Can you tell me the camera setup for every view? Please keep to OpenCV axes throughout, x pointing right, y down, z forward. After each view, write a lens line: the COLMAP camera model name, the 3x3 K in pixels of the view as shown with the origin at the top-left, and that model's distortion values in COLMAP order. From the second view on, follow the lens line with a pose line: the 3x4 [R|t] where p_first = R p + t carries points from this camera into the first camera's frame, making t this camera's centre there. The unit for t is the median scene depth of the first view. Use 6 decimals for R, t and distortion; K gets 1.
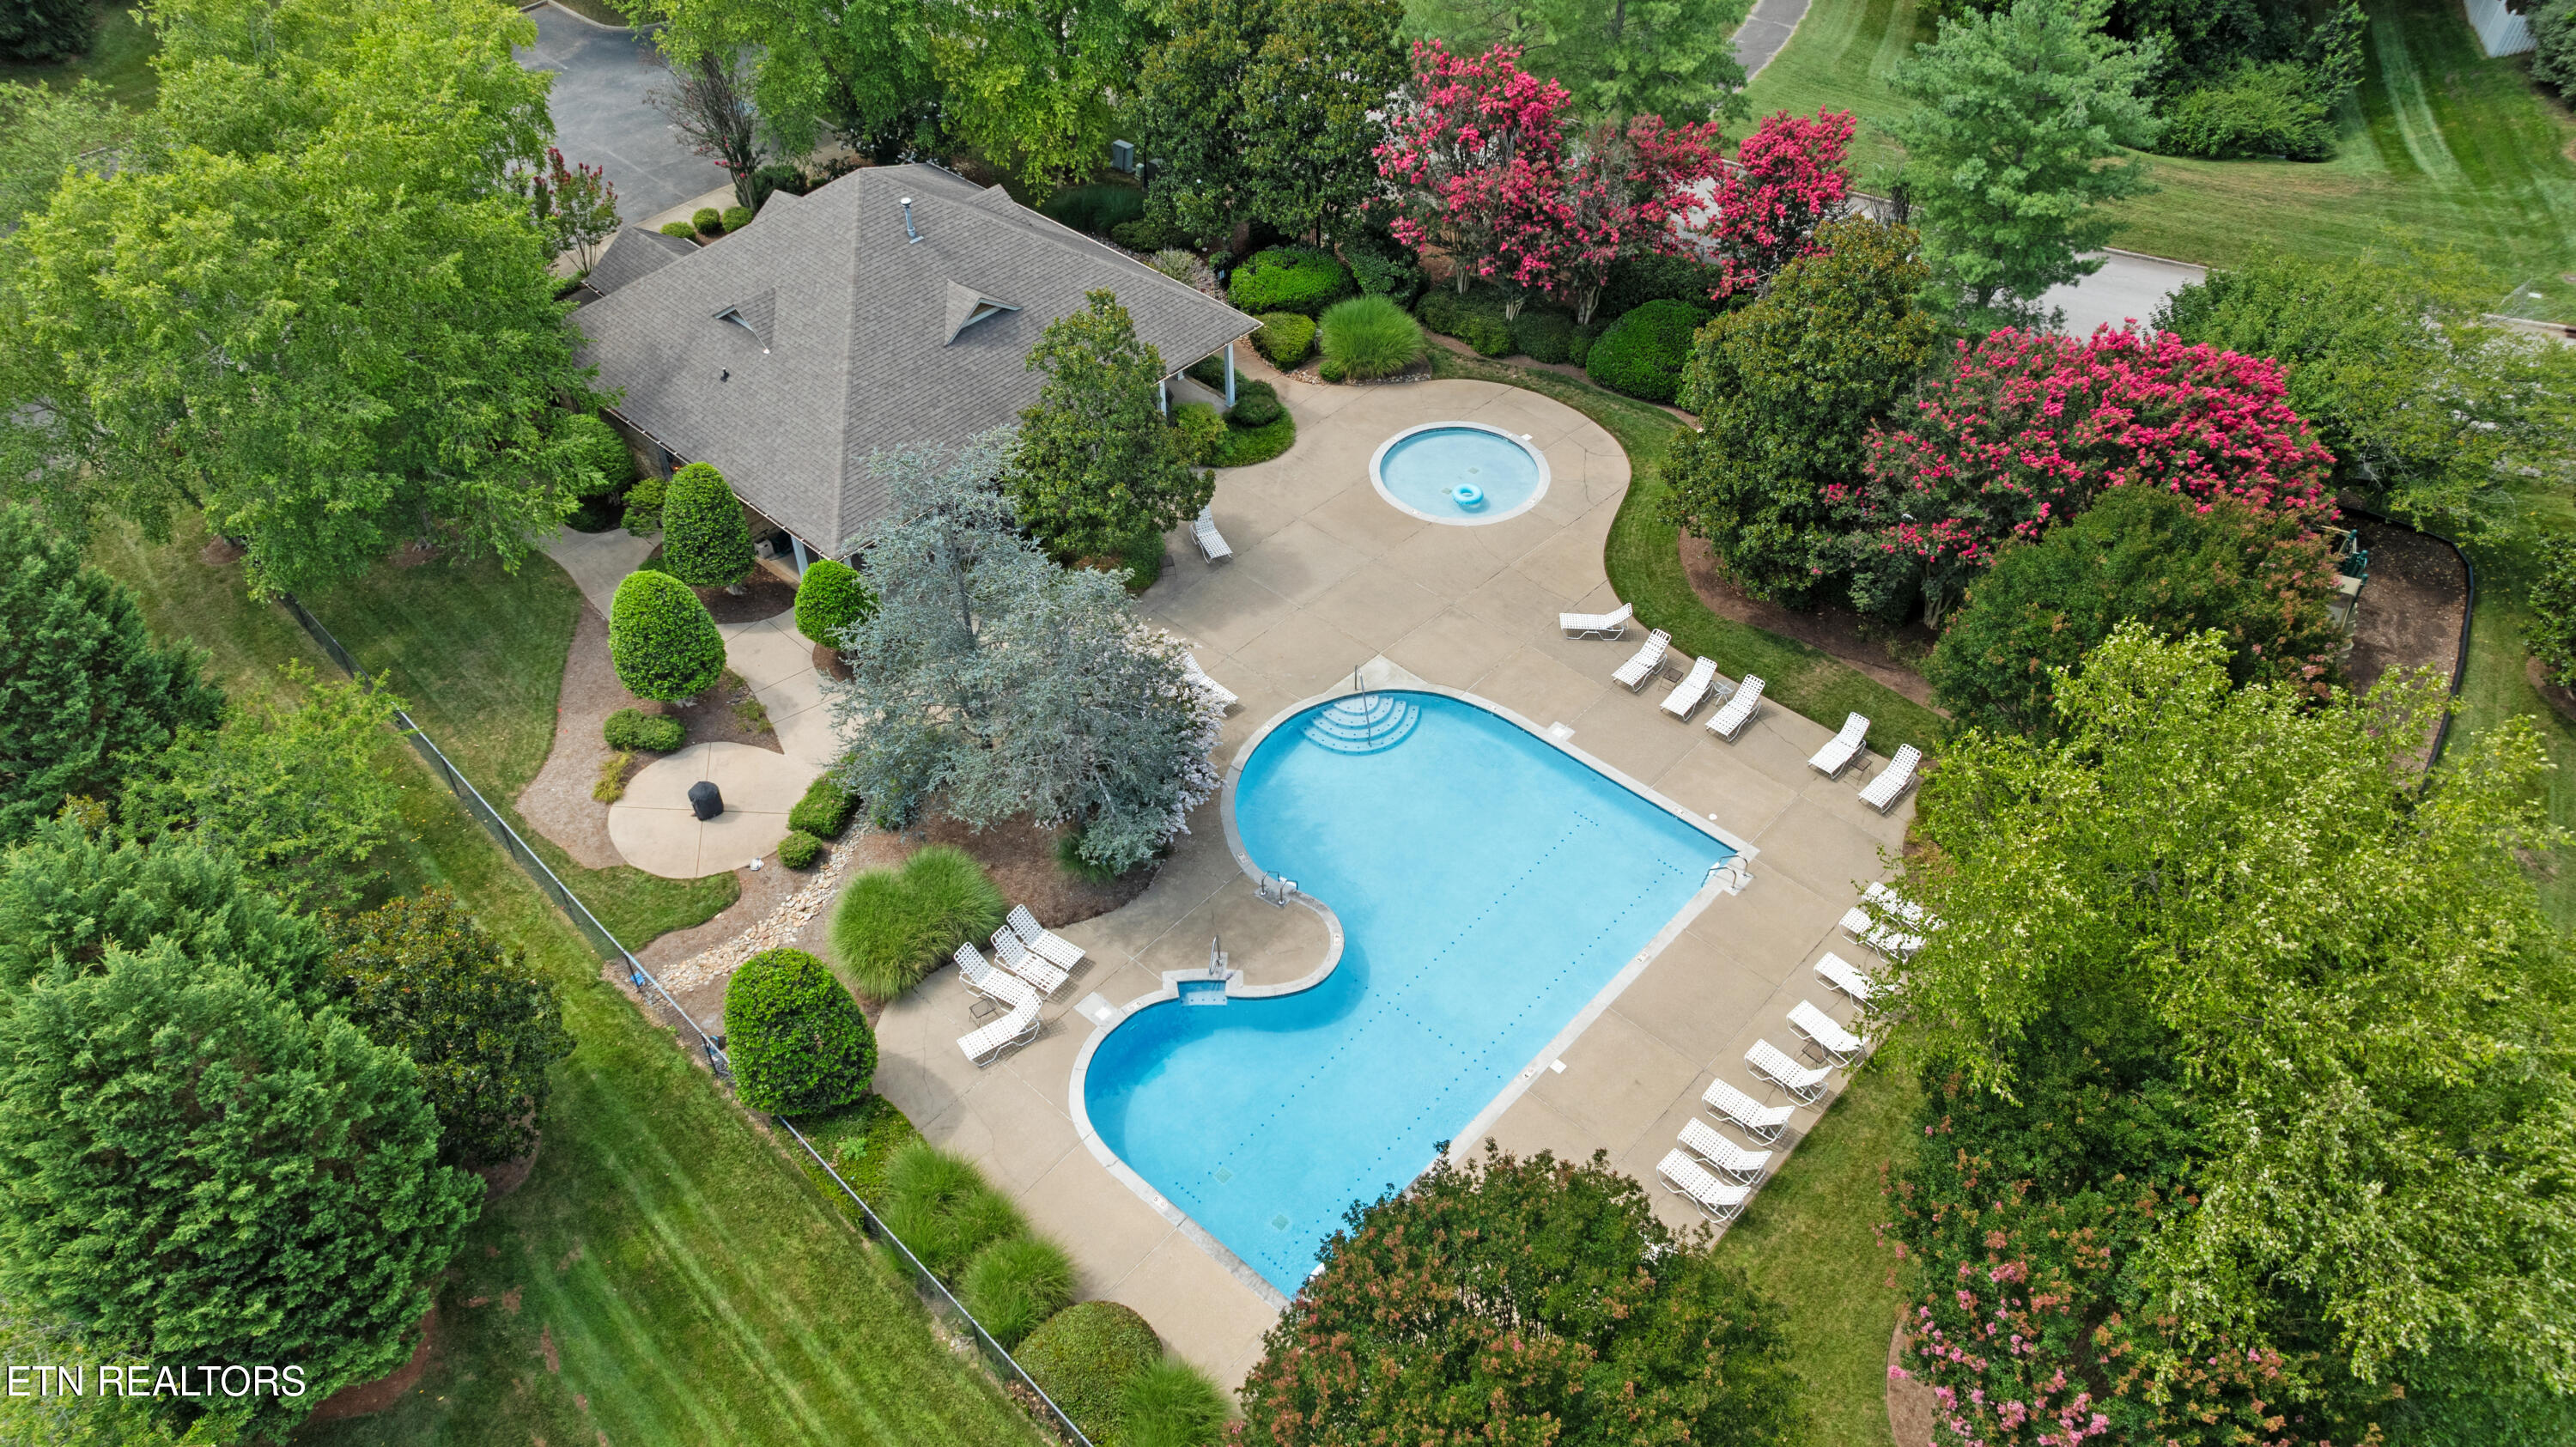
lens RADIAL K [[1778.1, 0, 1288.0], [0, 1778.1, 723.5], [0, 0, 1]] dist [-0.017042, -0.001064]
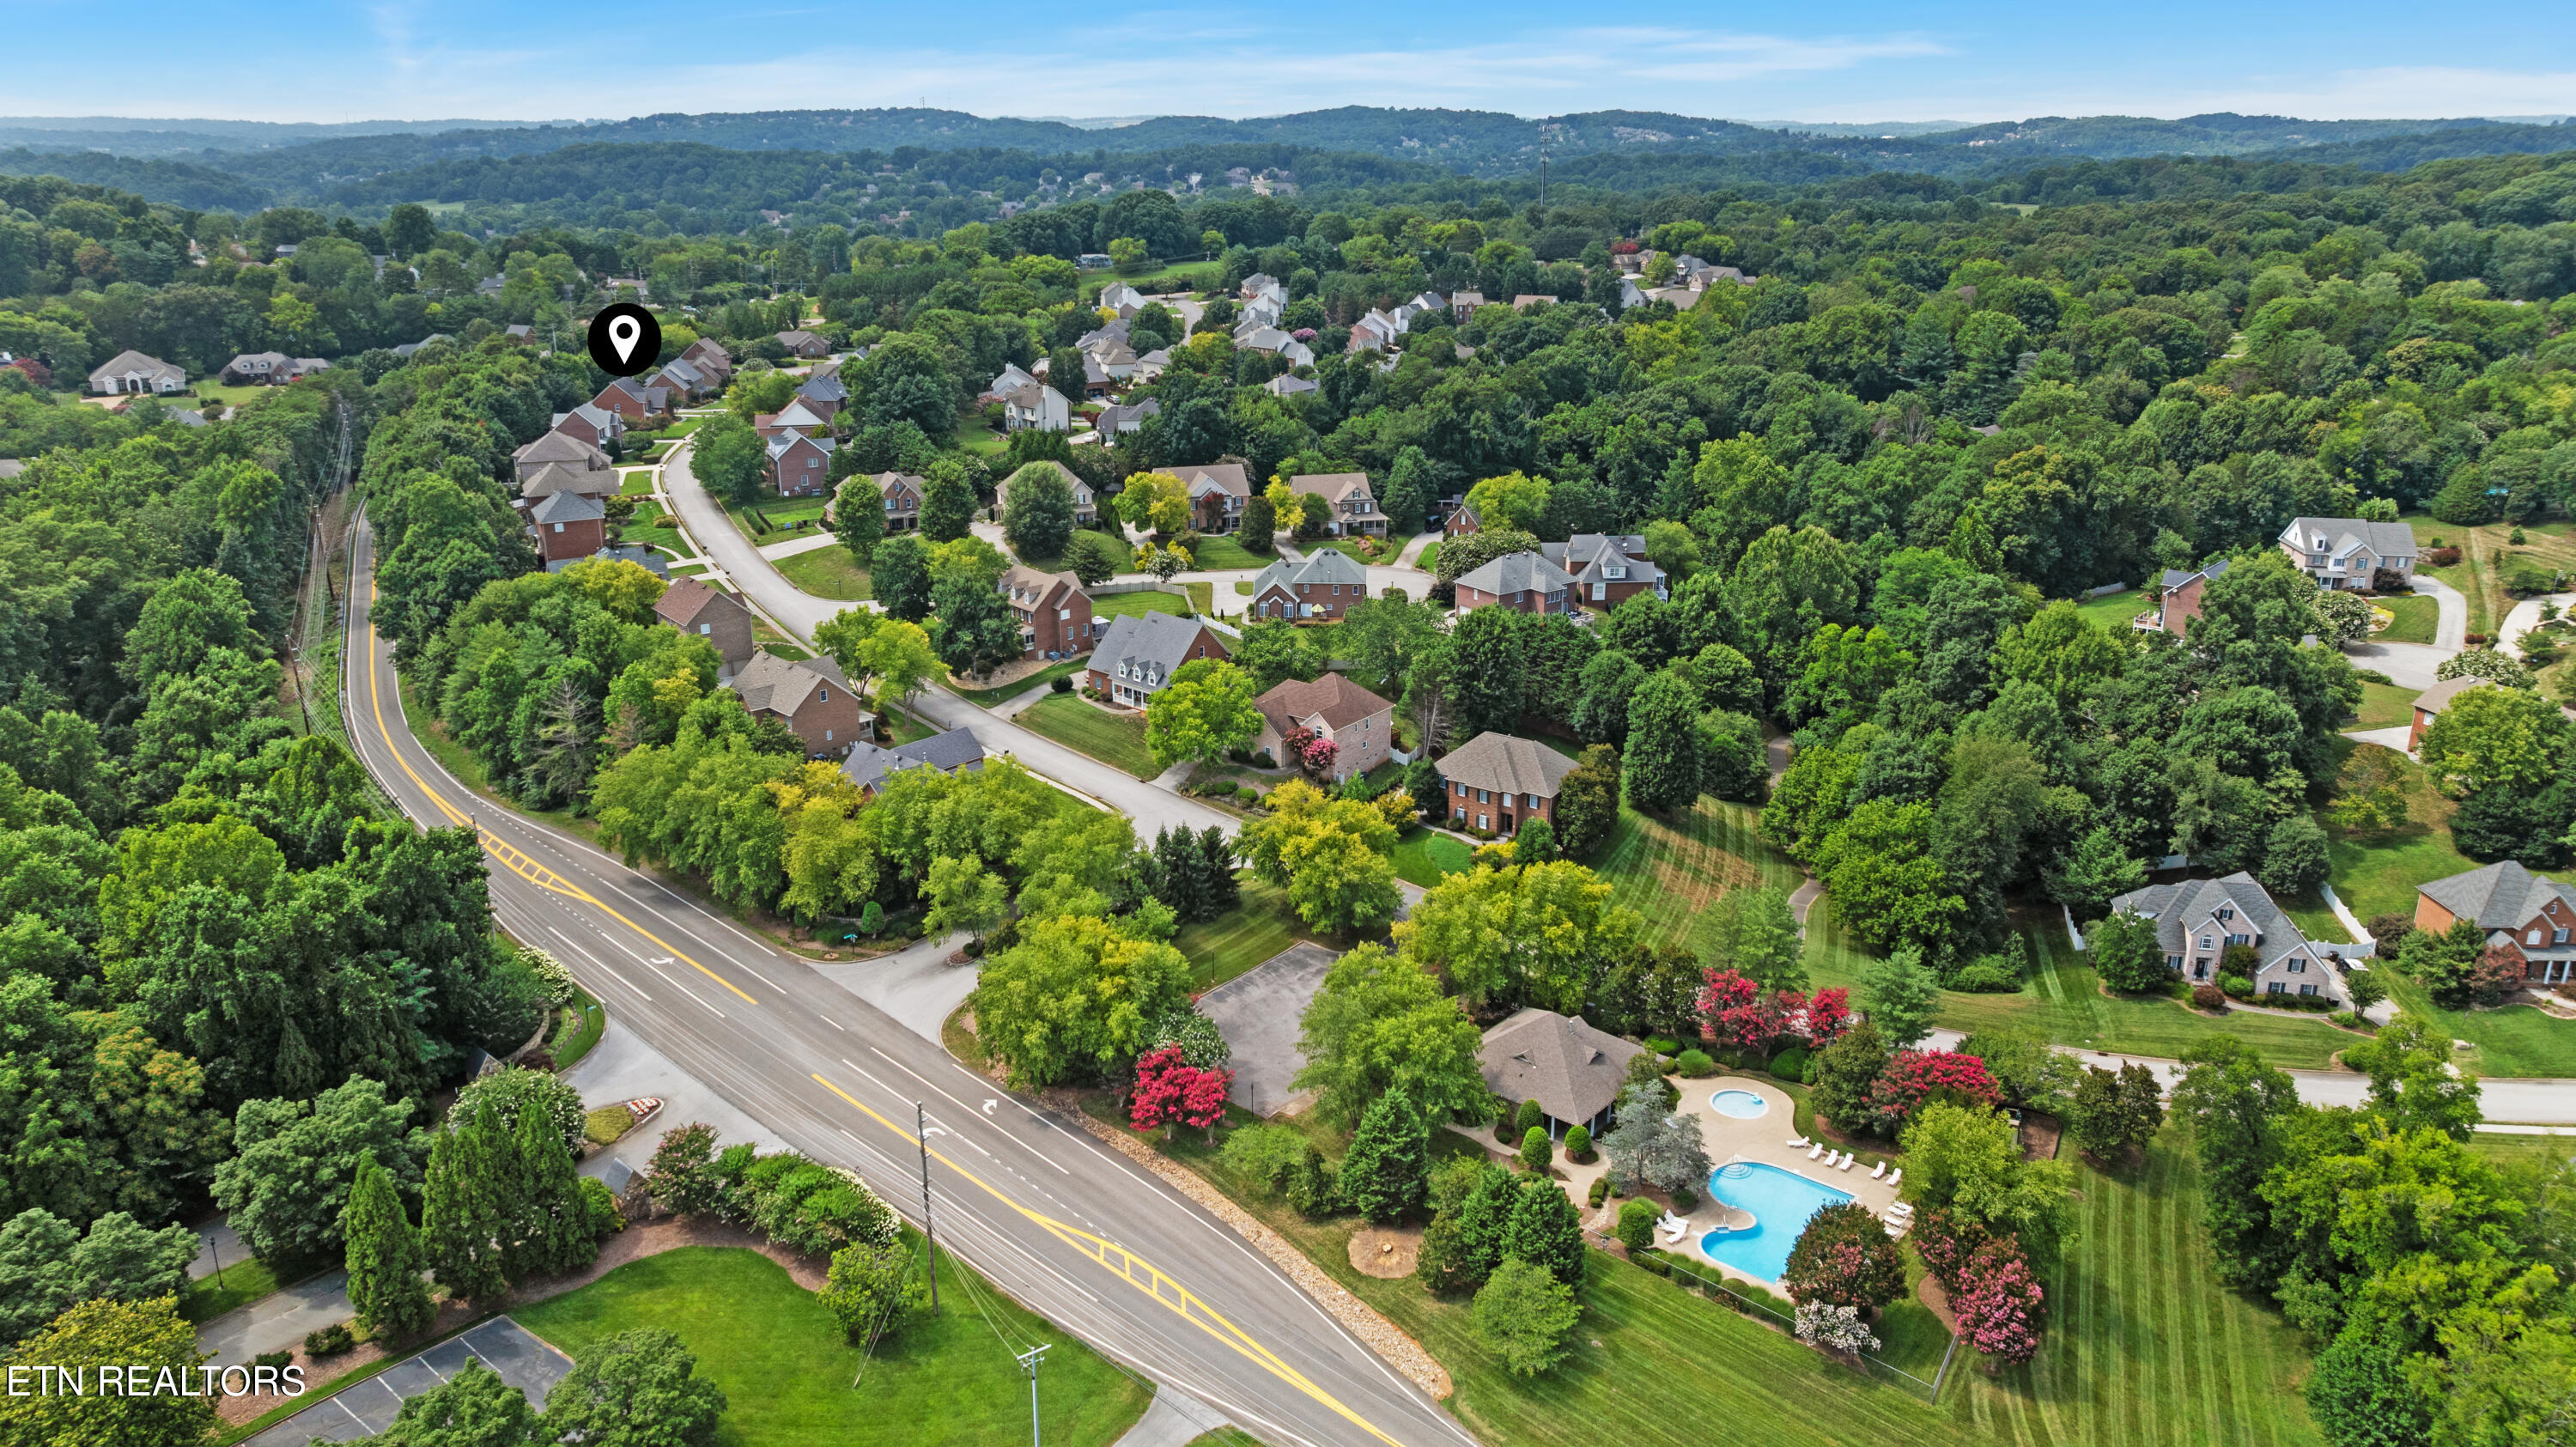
lens RADIAL K [[1778.1, 0, 1288.0], [0, 1778.1, 723.5], [0, 0, 1]] dist [-0.017042, -0.001064]
pose [[0.998958, -0.010082, 0.044516, -0.870689], [0.027885, 0.906928, -0.420361, 0.568180], [-0.036135, 0.421165, 0.906264, -2.178041]]
